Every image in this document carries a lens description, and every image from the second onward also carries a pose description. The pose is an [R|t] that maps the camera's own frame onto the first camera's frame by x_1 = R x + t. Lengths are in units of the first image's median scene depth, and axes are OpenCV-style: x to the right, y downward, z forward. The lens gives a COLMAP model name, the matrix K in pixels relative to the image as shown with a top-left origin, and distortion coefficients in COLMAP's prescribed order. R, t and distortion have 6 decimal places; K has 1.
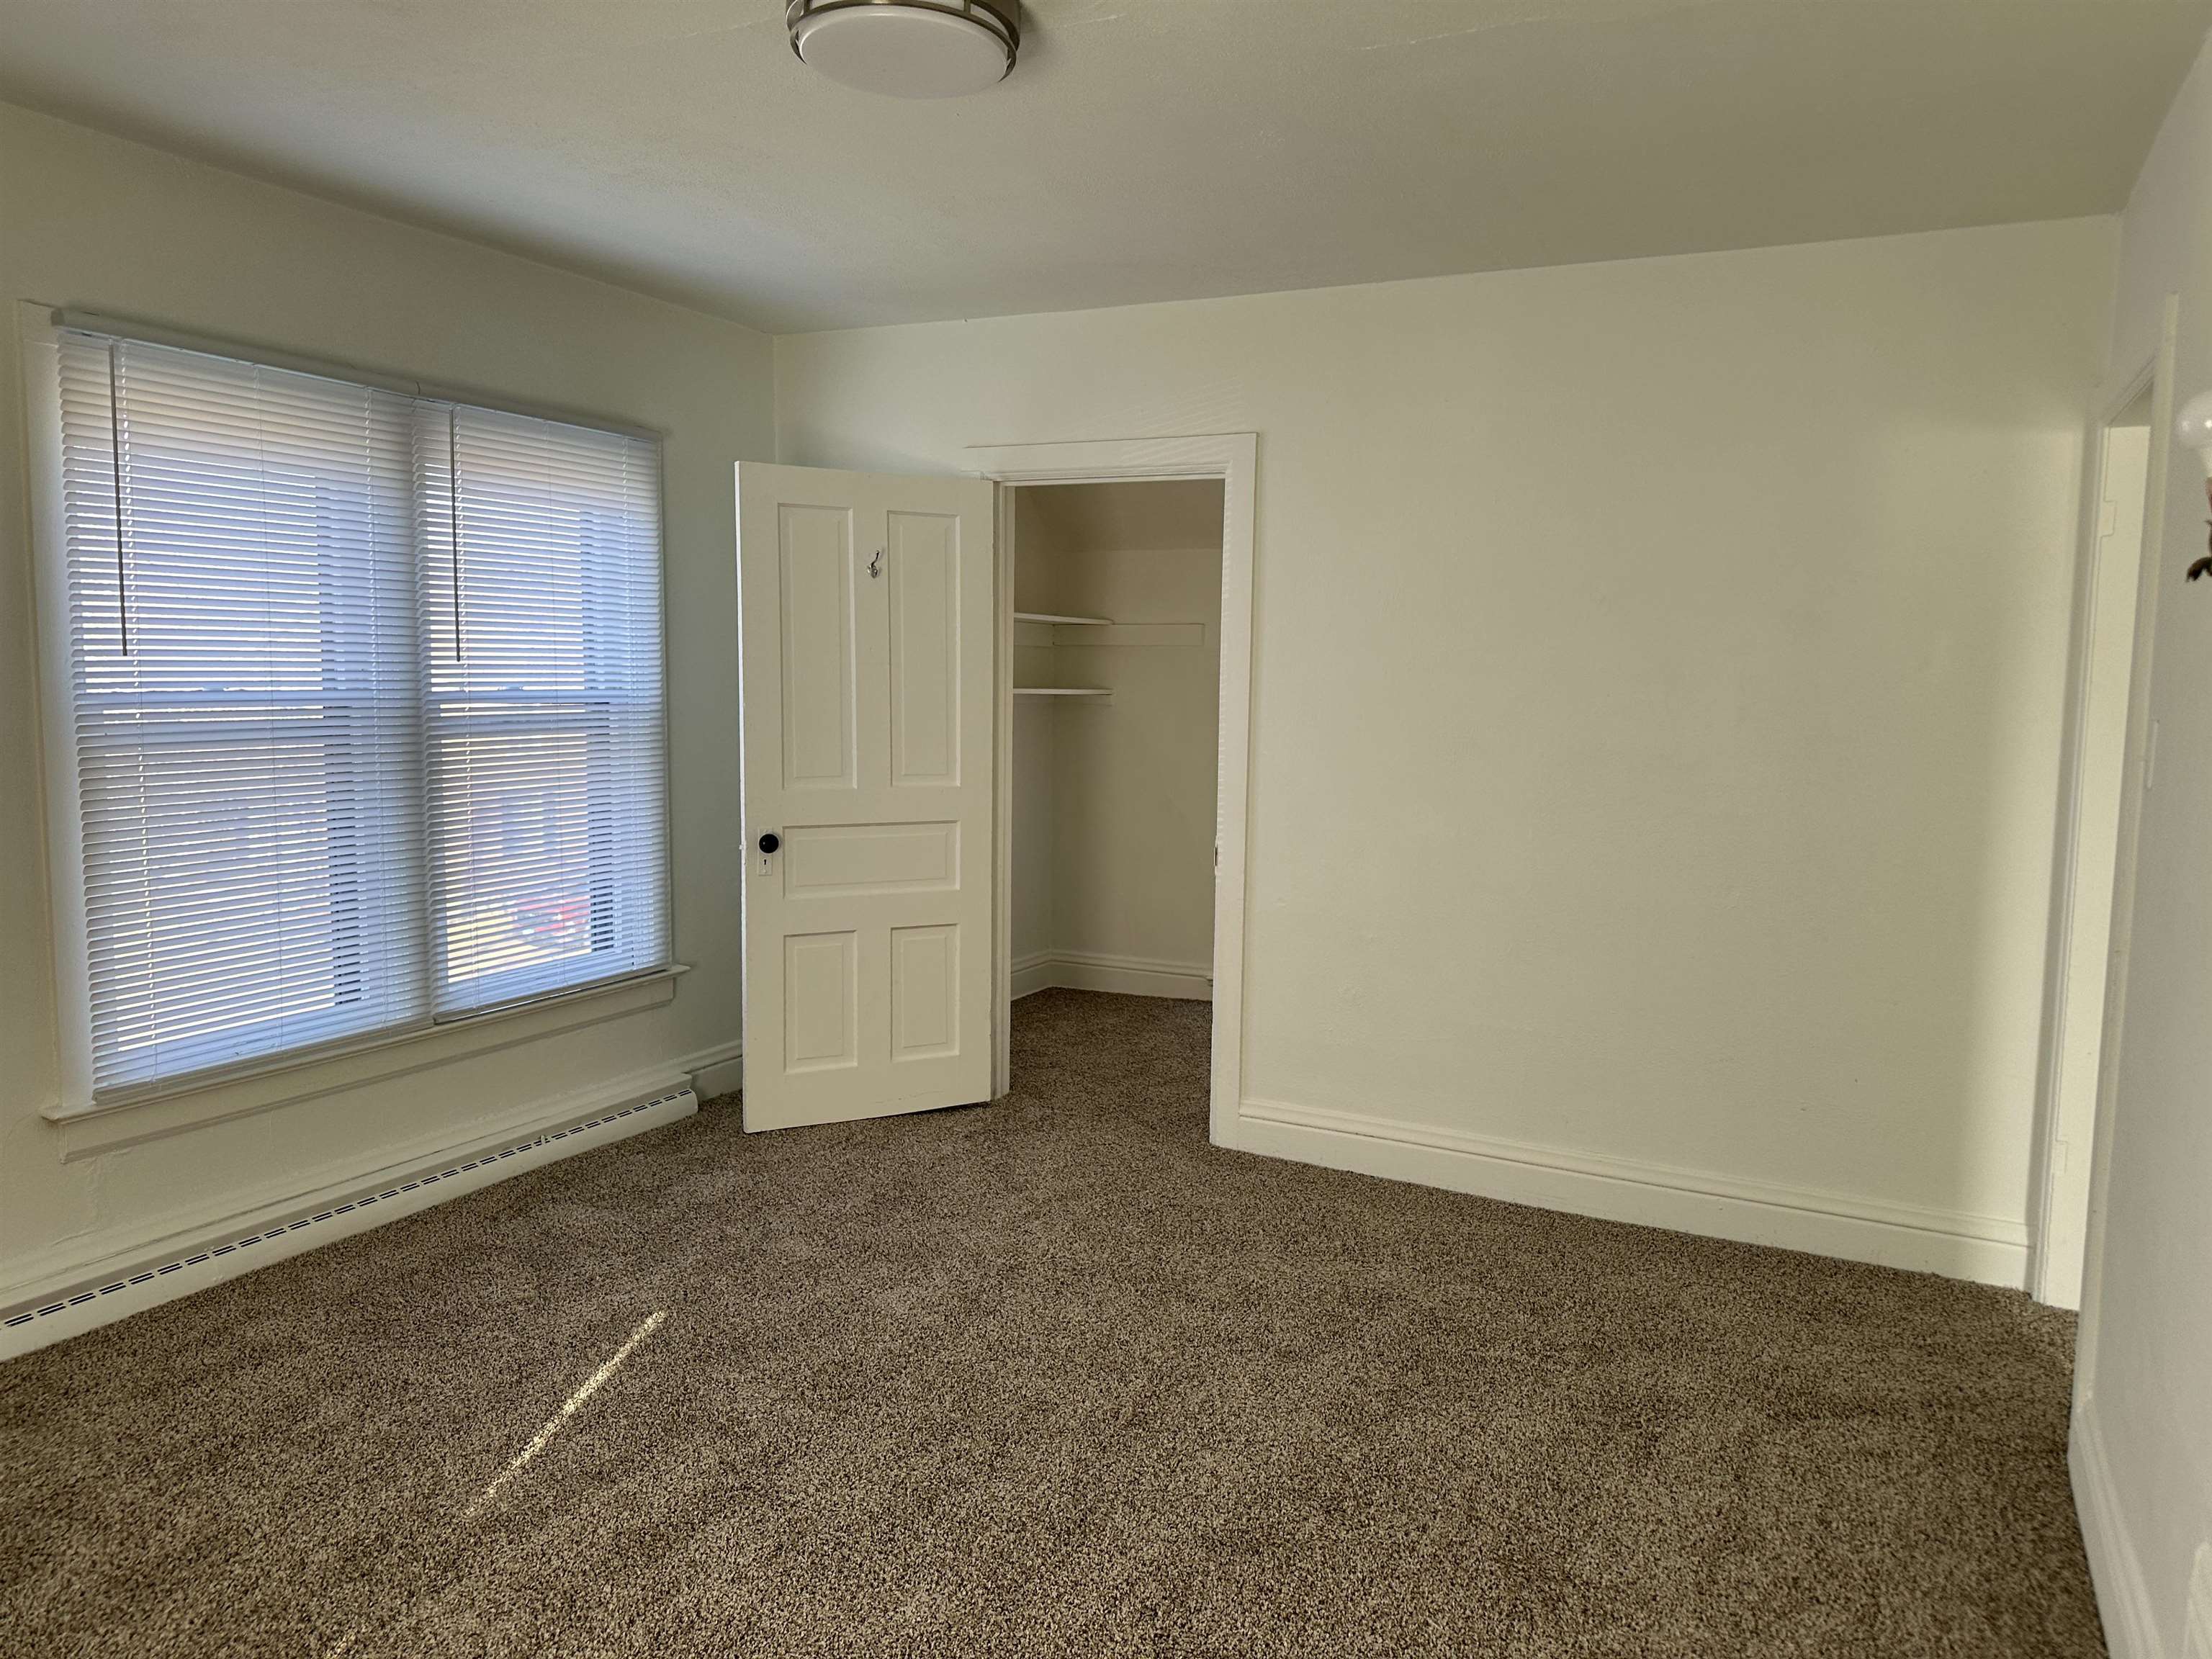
lens RADIAL K [[1549.6, 0, 1094.1], [0, 1549.6, 816.5], [0, 0, 1]] dist [0.030284, -0.019830]
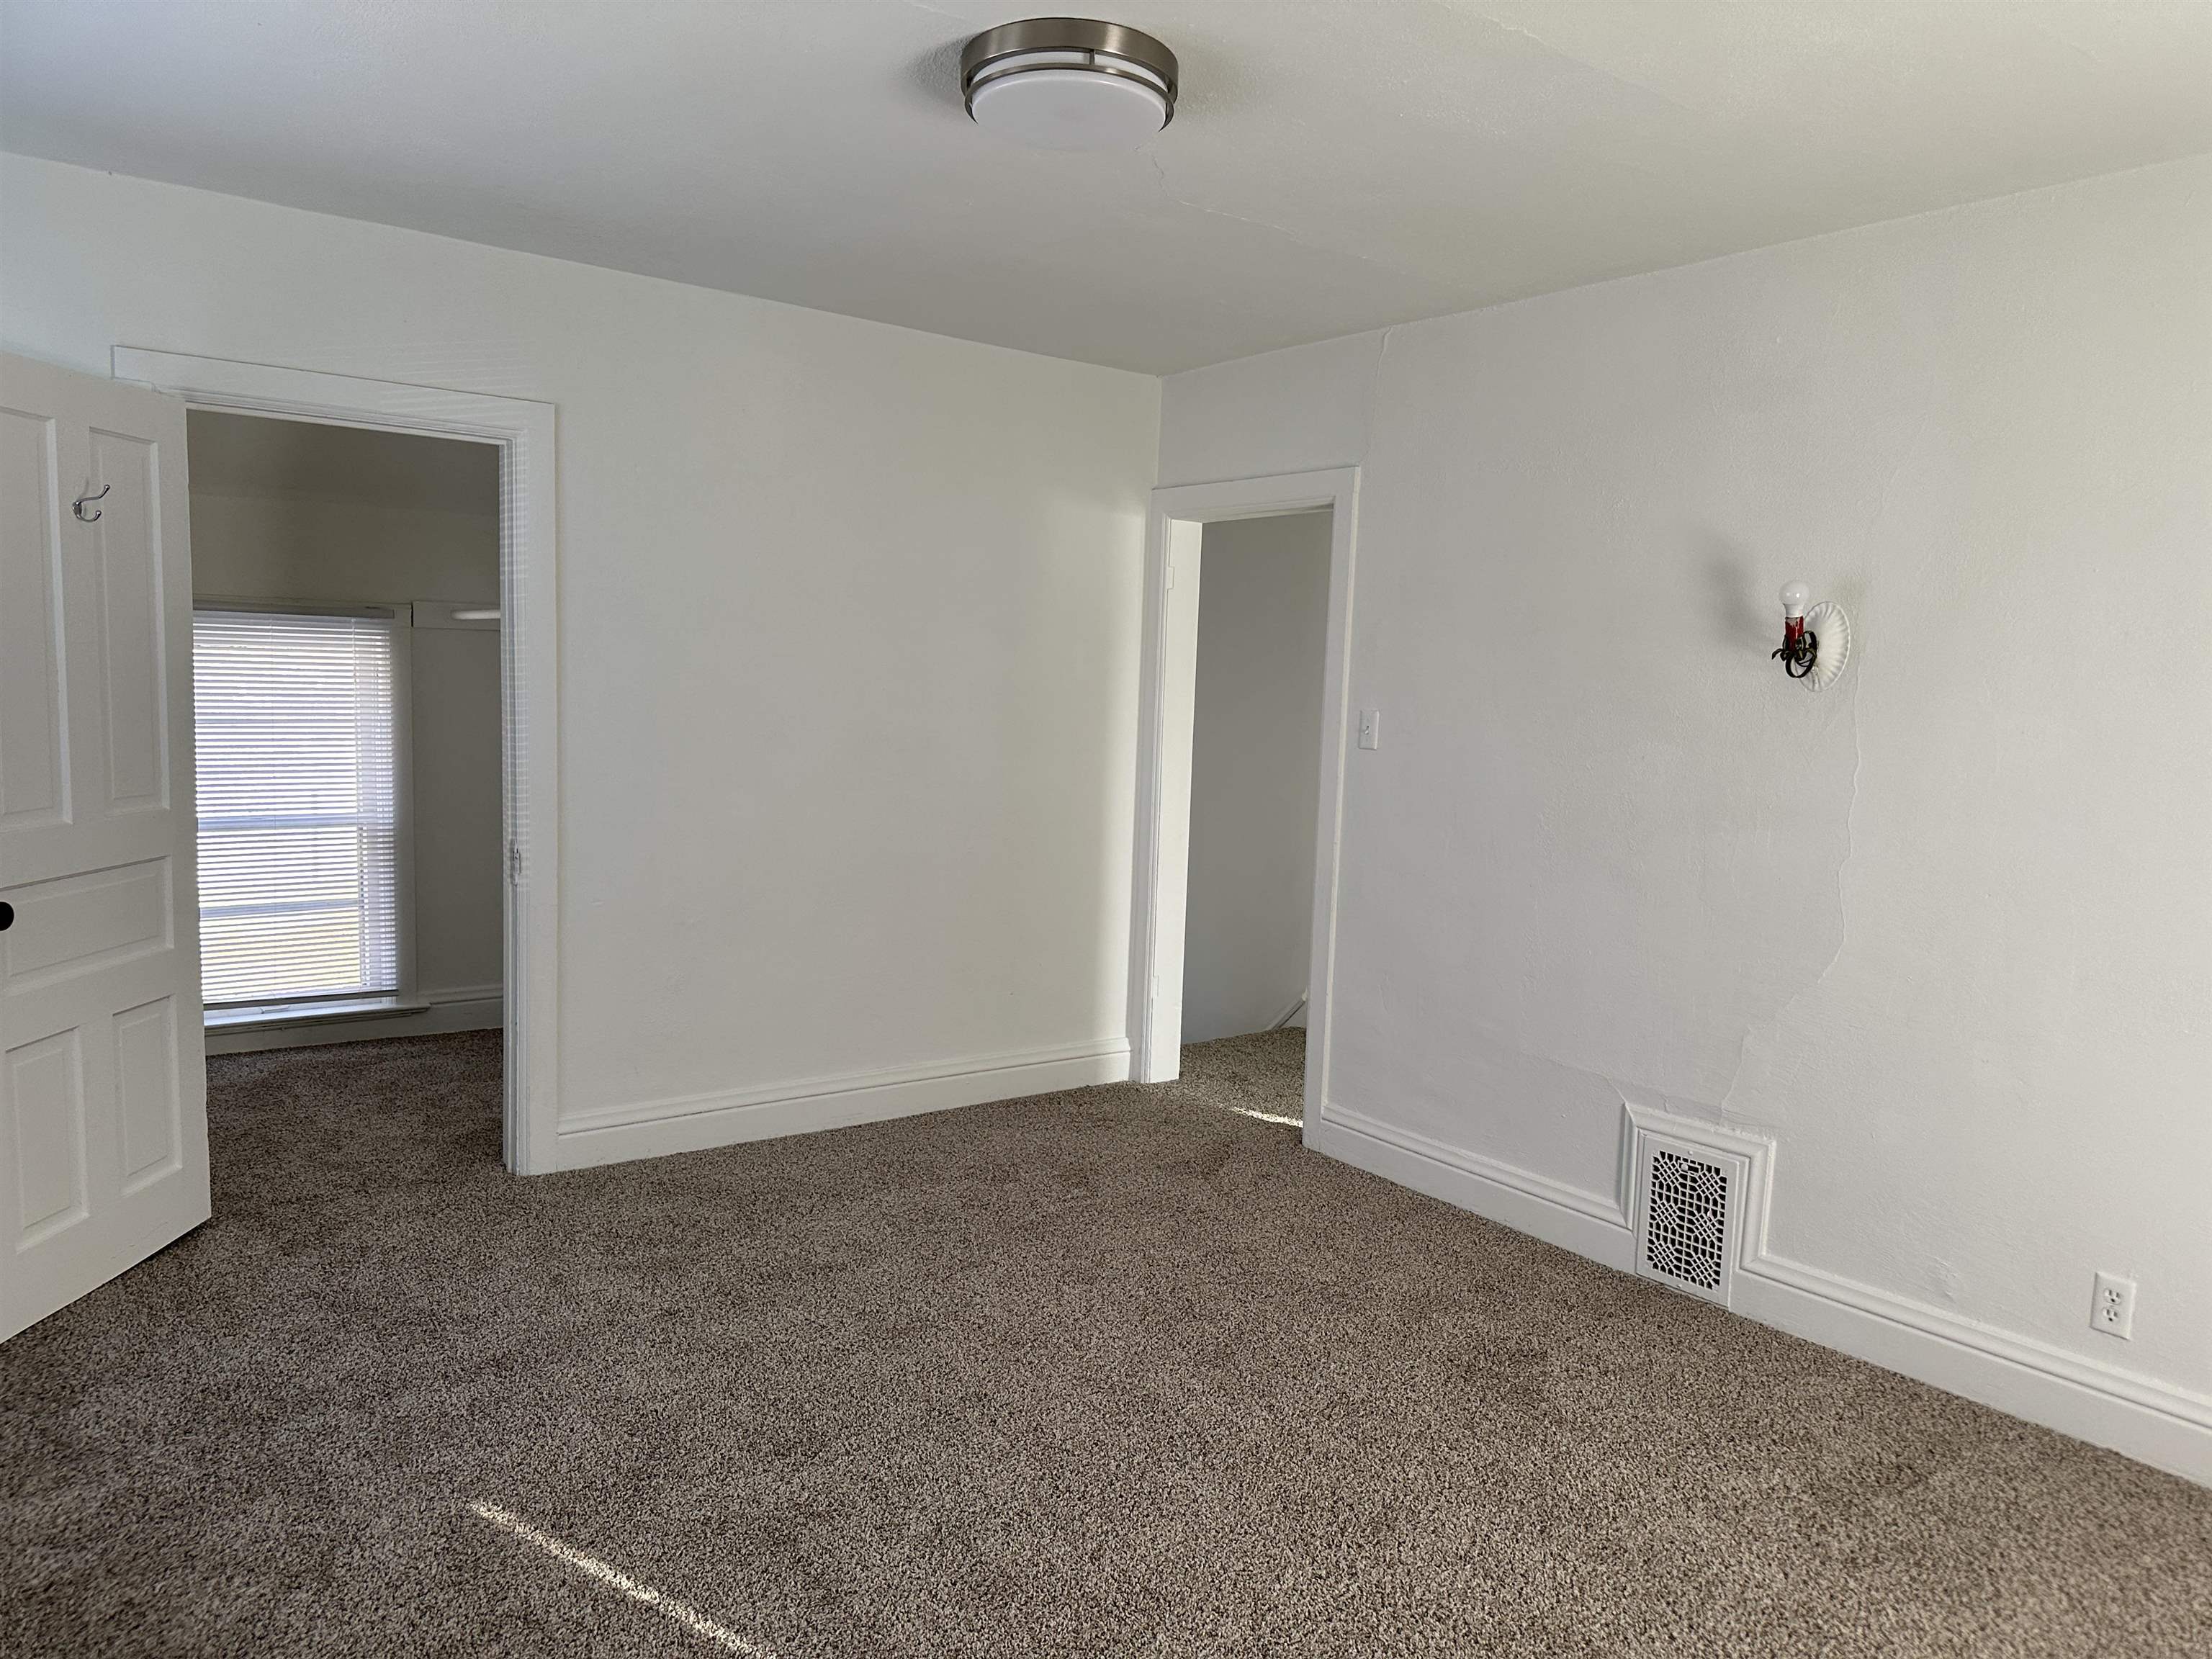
lens RADIAL K [[1549.6, 0, 1094.9], [0, 1549.6, 846.5], [0, 0, 1]] dist [0.030284, -0.019830]
pose [[0.461480, -0.100436, 0.881447, -0.645364], [0.080151, 0.994228, 0.071323, -0.023276], [-0.883522, 0.037735, 0.466866, 0.308313]]
